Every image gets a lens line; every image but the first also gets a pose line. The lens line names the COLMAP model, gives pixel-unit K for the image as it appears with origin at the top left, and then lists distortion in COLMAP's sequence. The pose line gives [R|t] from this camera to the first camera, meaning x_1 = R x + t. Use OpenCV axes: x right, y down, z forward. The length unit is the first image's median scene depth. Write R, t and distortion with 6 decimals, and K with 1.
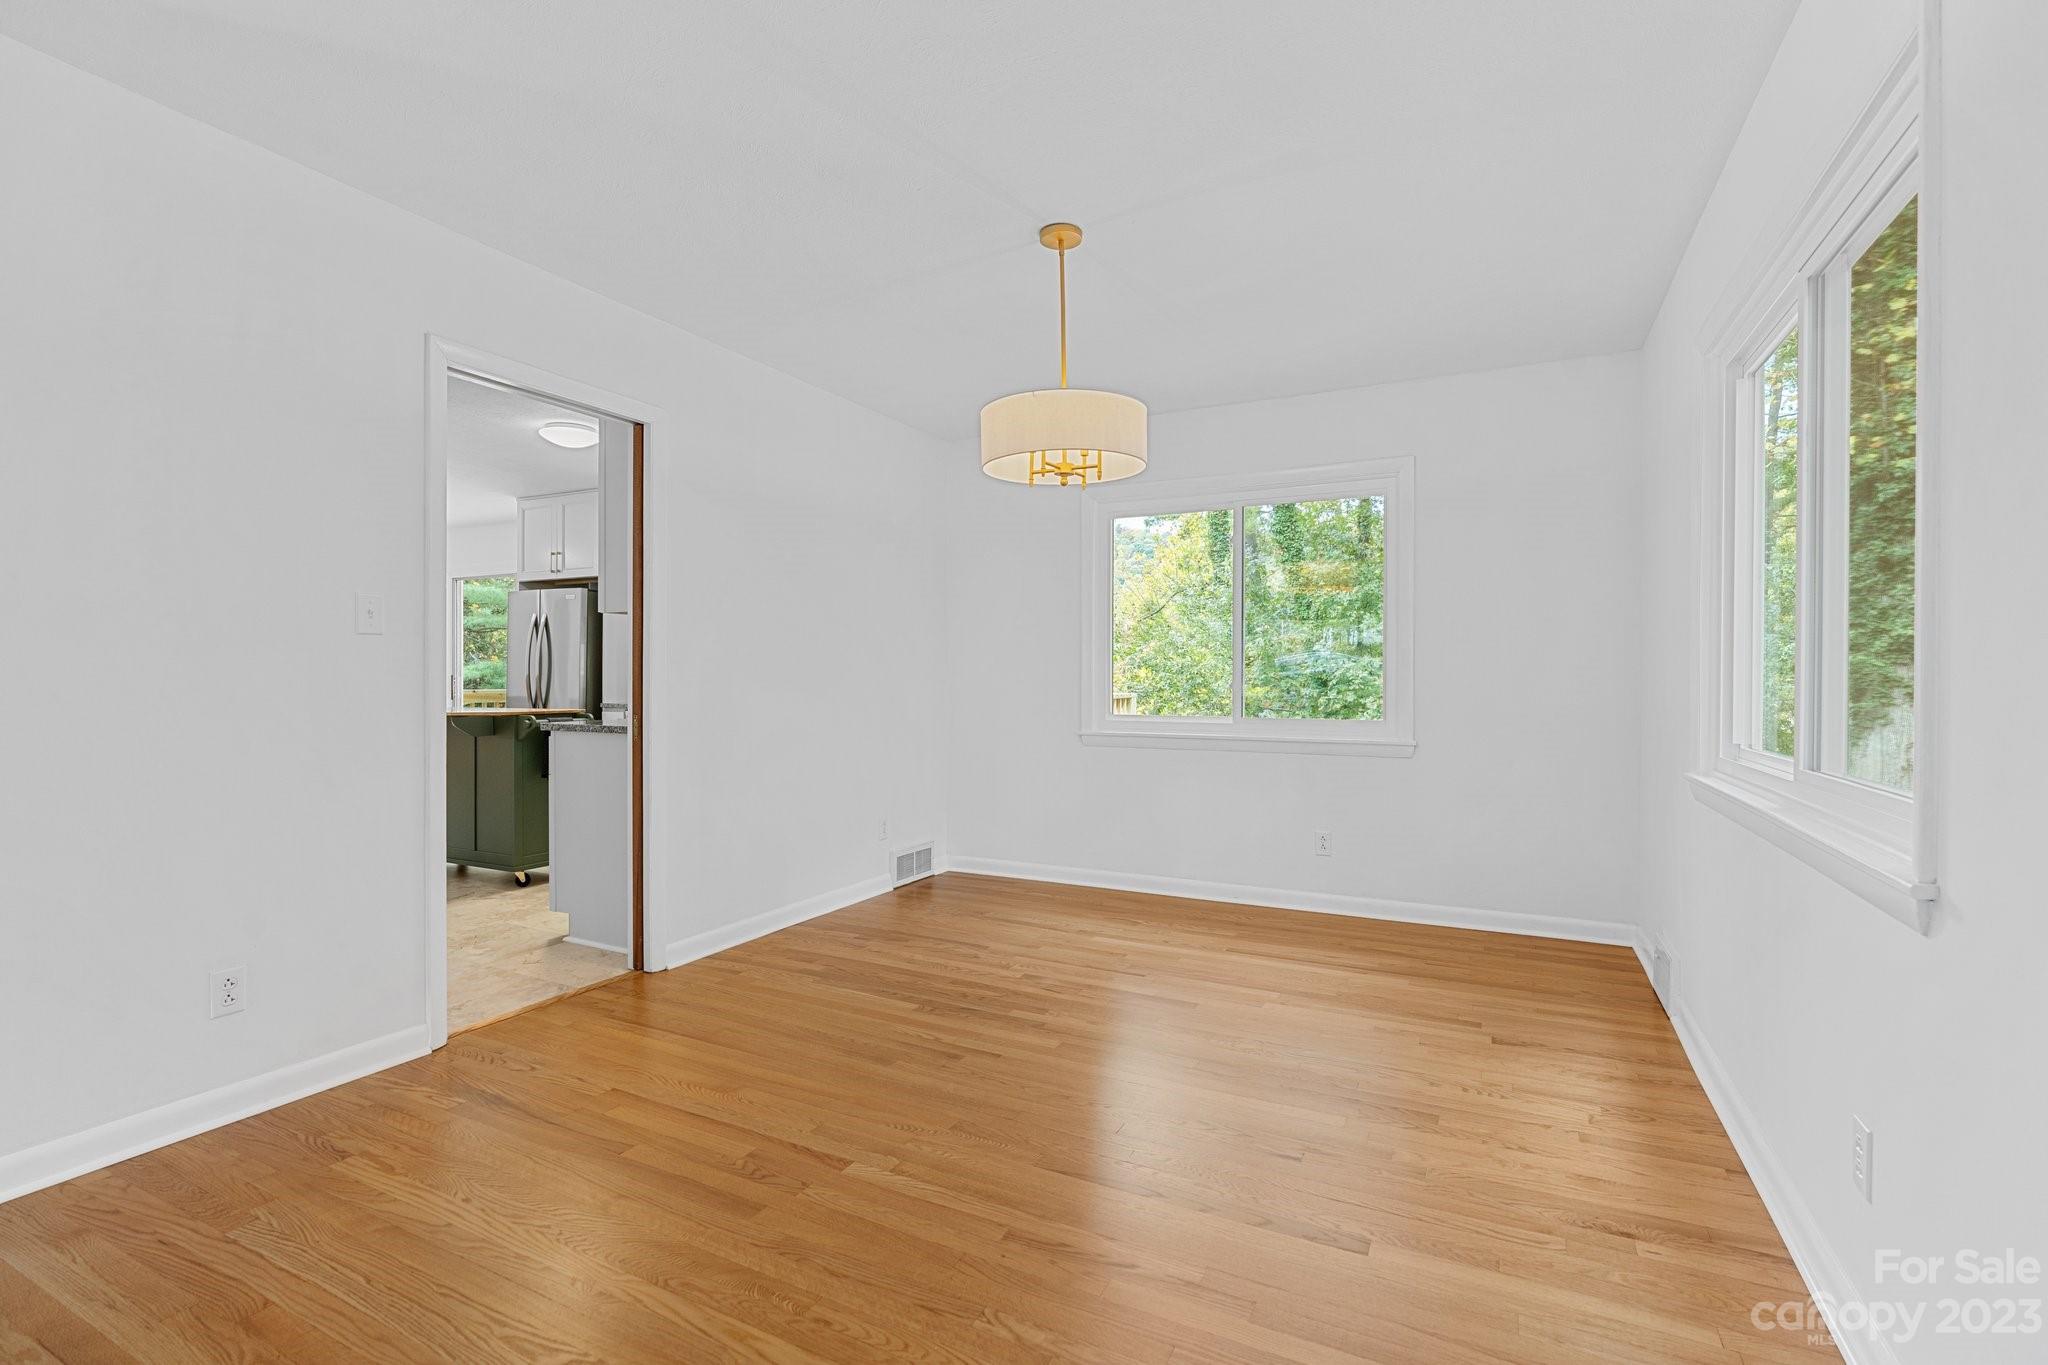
lens RADIAL K [[919.8, 0, 1029.7], [0, 919.8, 675.1], [0, 0, 1]] dist [-0.004193, 0.000855]
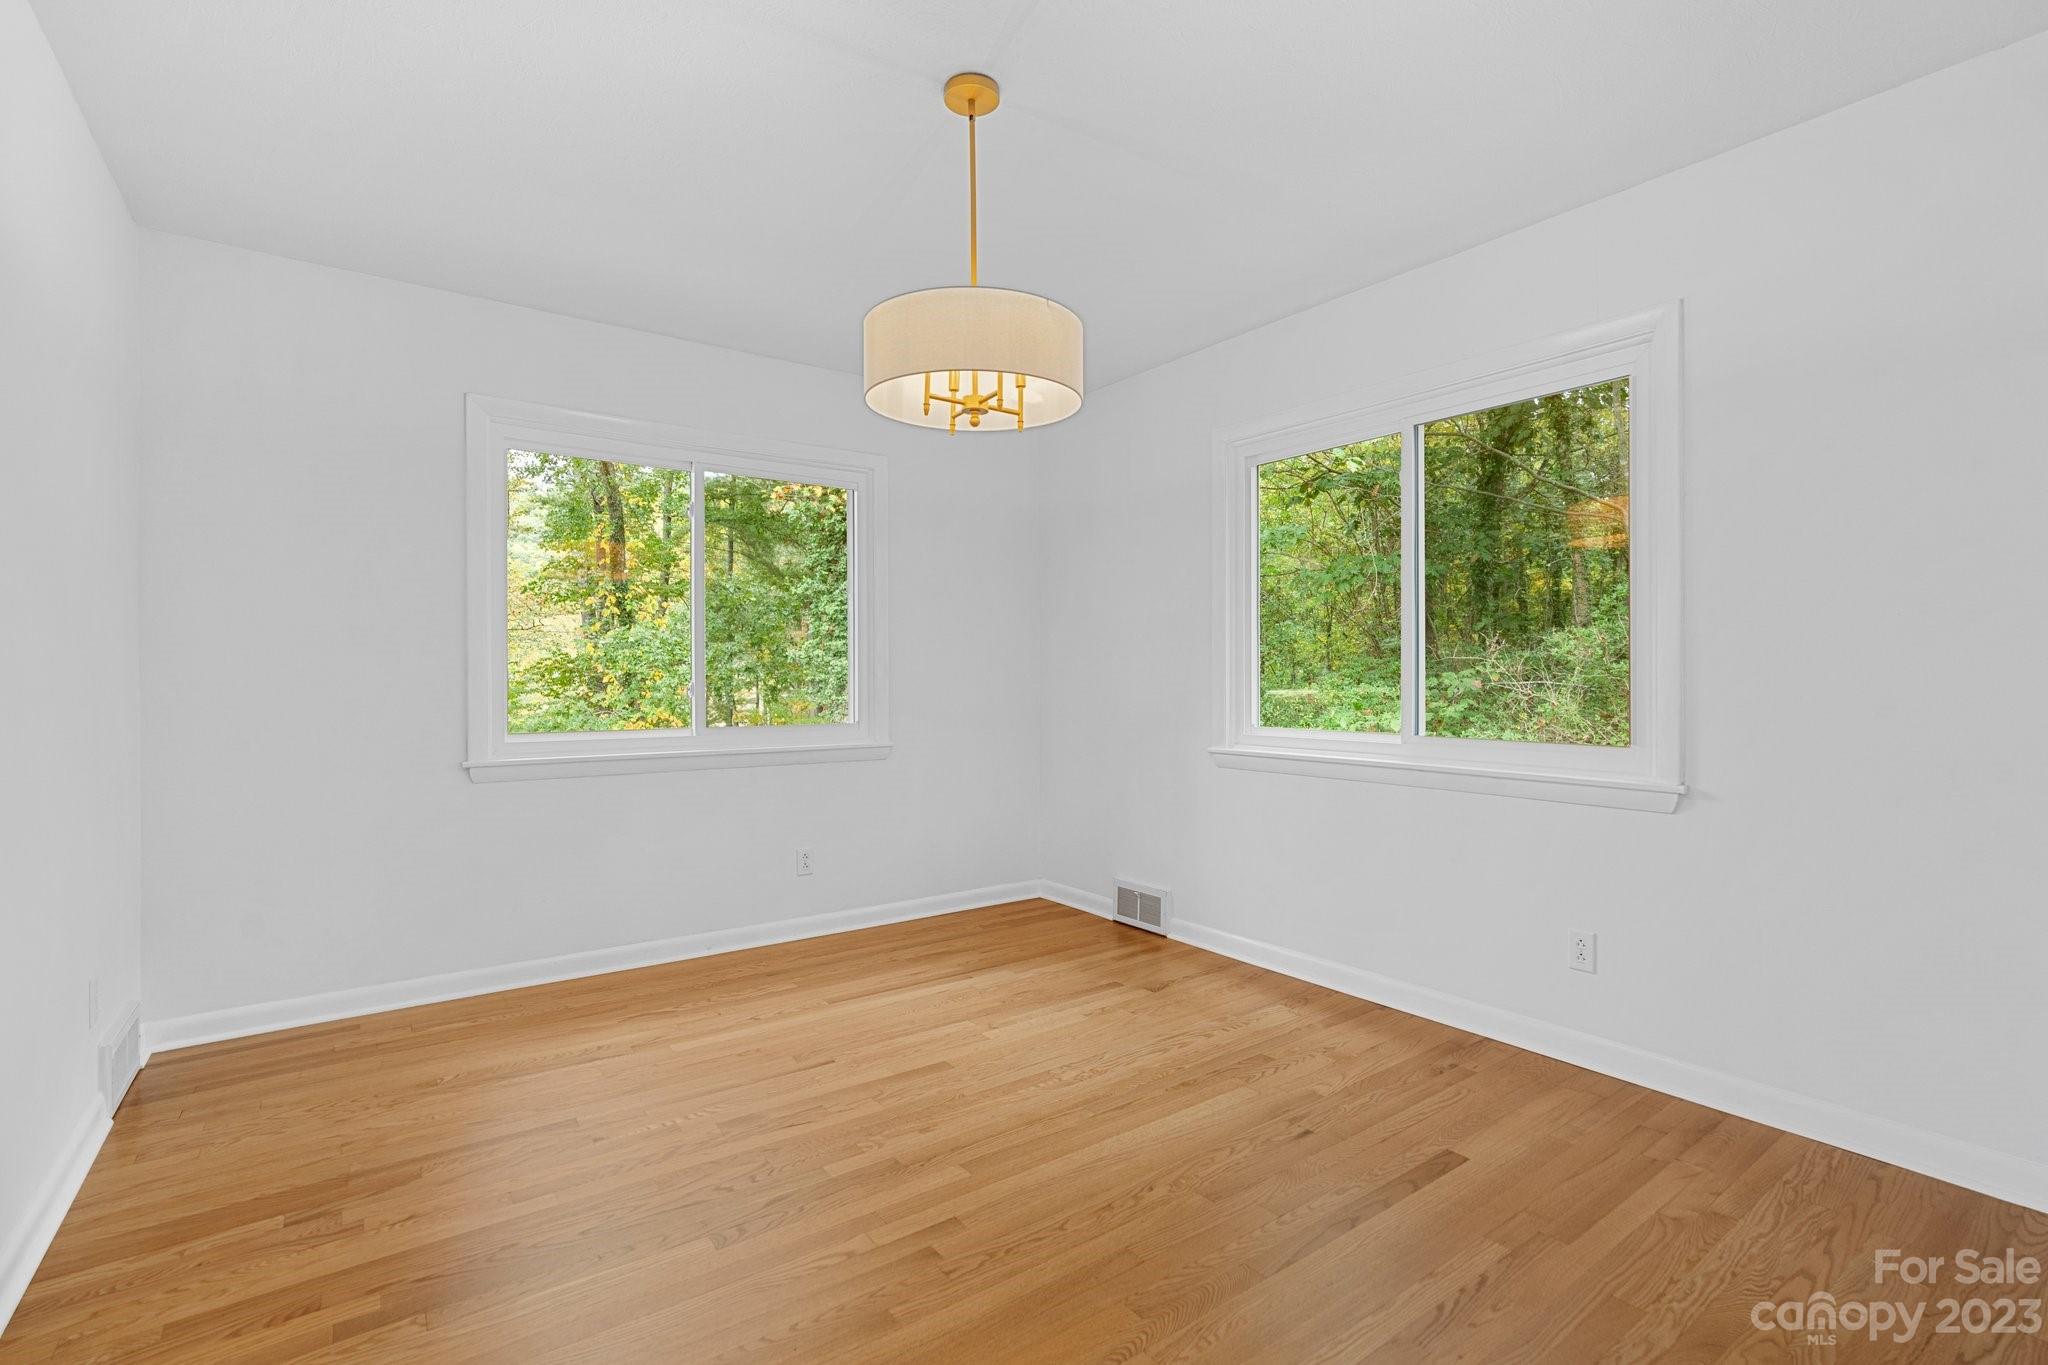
lens RADIAL K [[919.8, 0, 1029.7], [0, 919.8, 675.1], [0, 0, 1]] dist [-0.004193, 0.000855]
pose [[0.454440, 0.003313, 0.890771, -0.473741], [-0.001685, 0.999994, -0.002859, 0.001105], [-0.890776, -0.000202, 0.454443, 0.474033]]
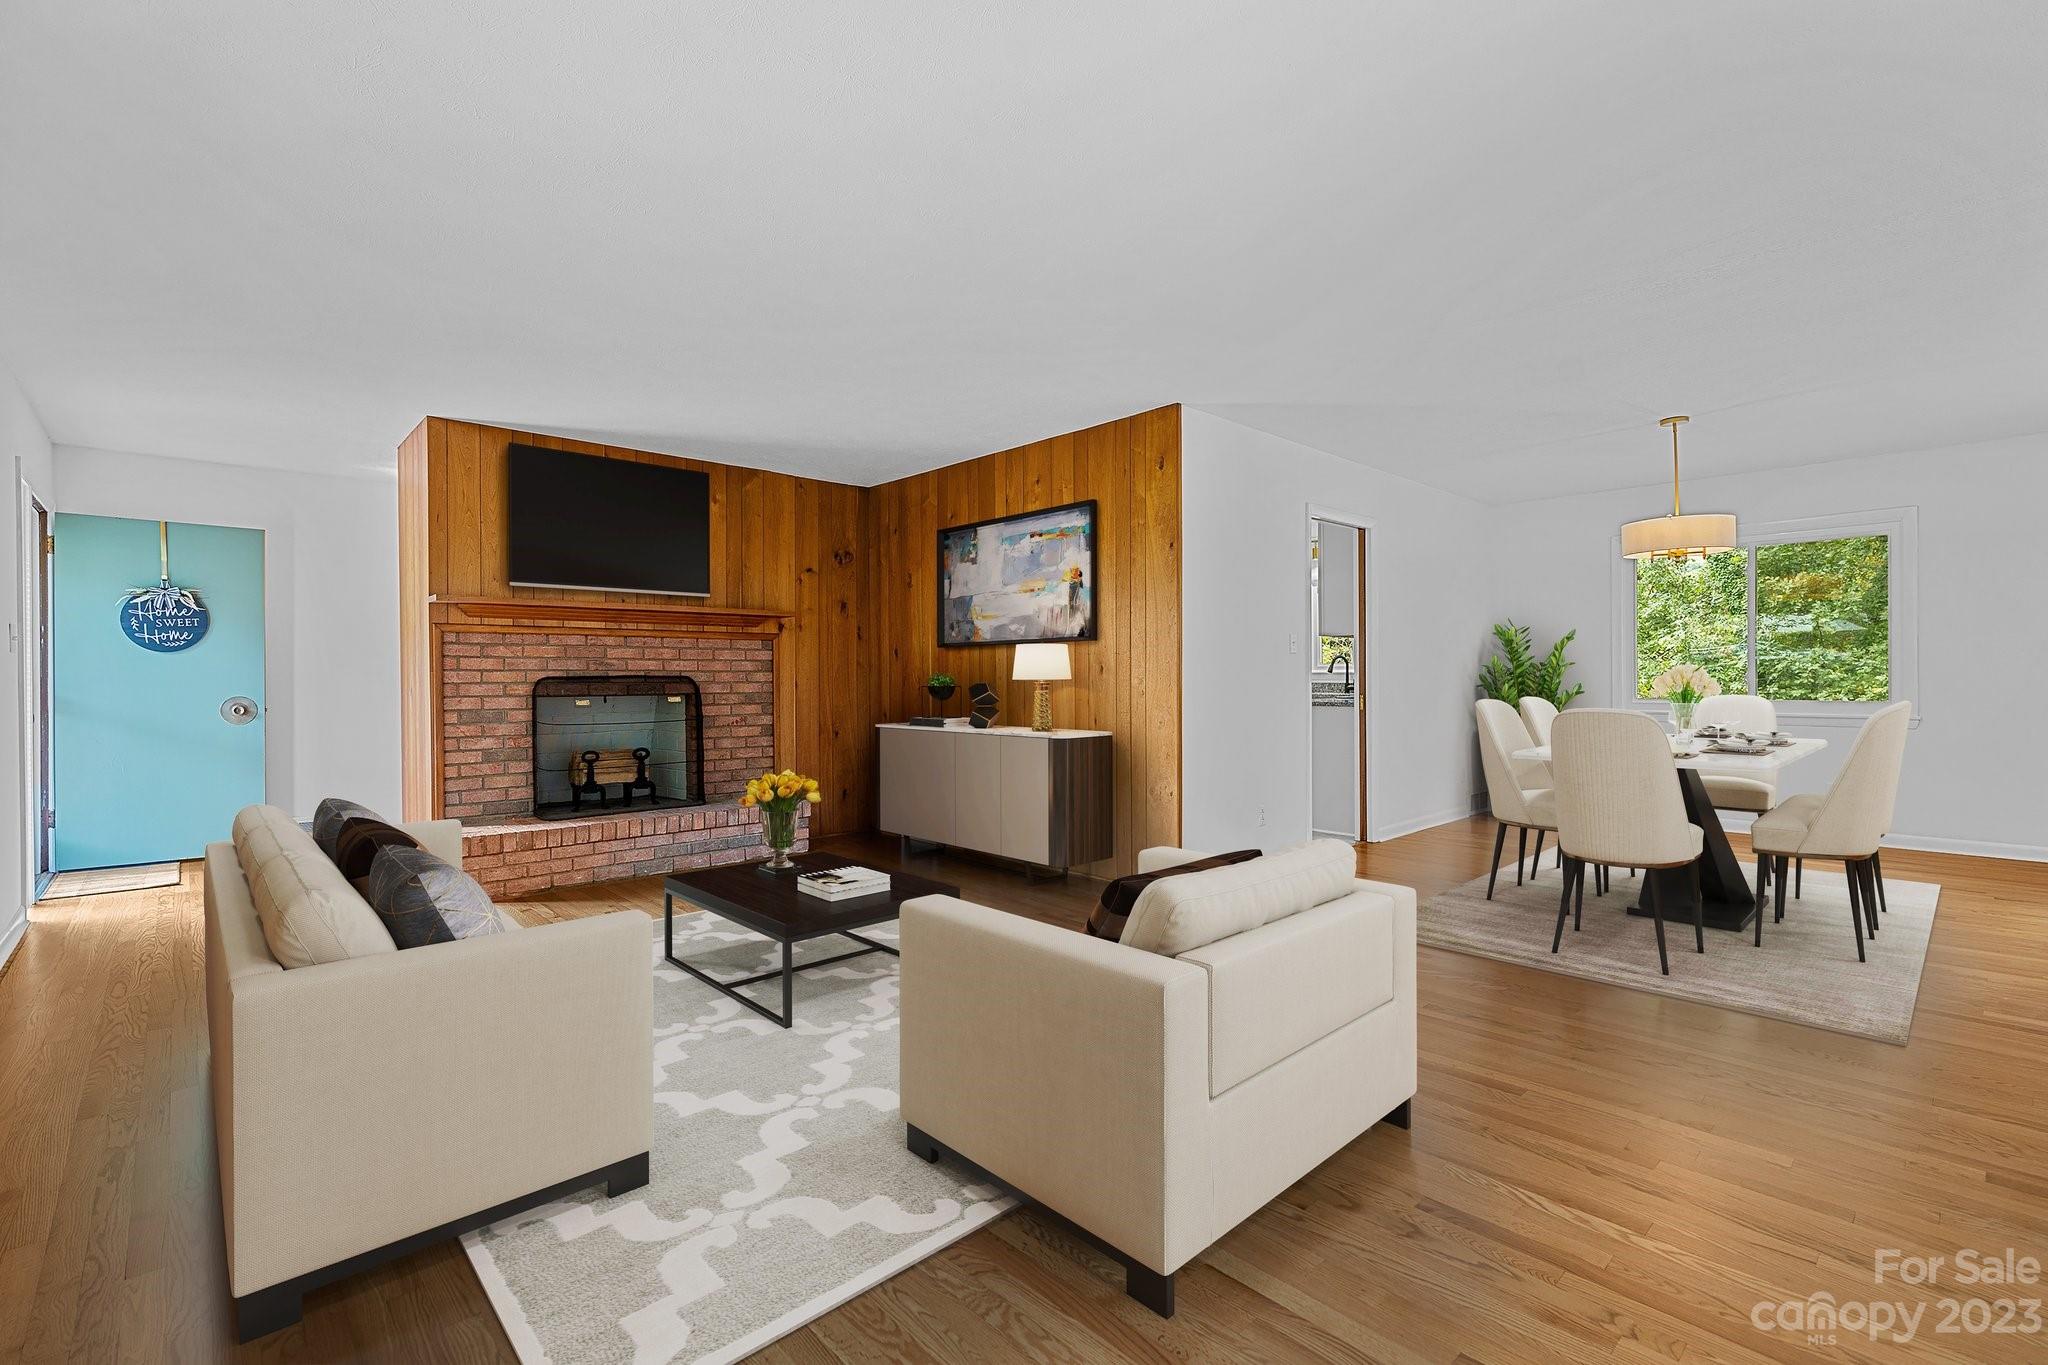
lens RADIAL K [[919.8, 0, 1029.7], [0, 919.8, 675.1], [0, 0, 1]] dist [-0.004193, 0.000855]
pose [[0.941720, -0.010274, -0.336241, -0.420460], [0.010401, 0.999945, -0.001424, 0.001676], [0.336237, -0.002156, 0.941775, -0.834144]]
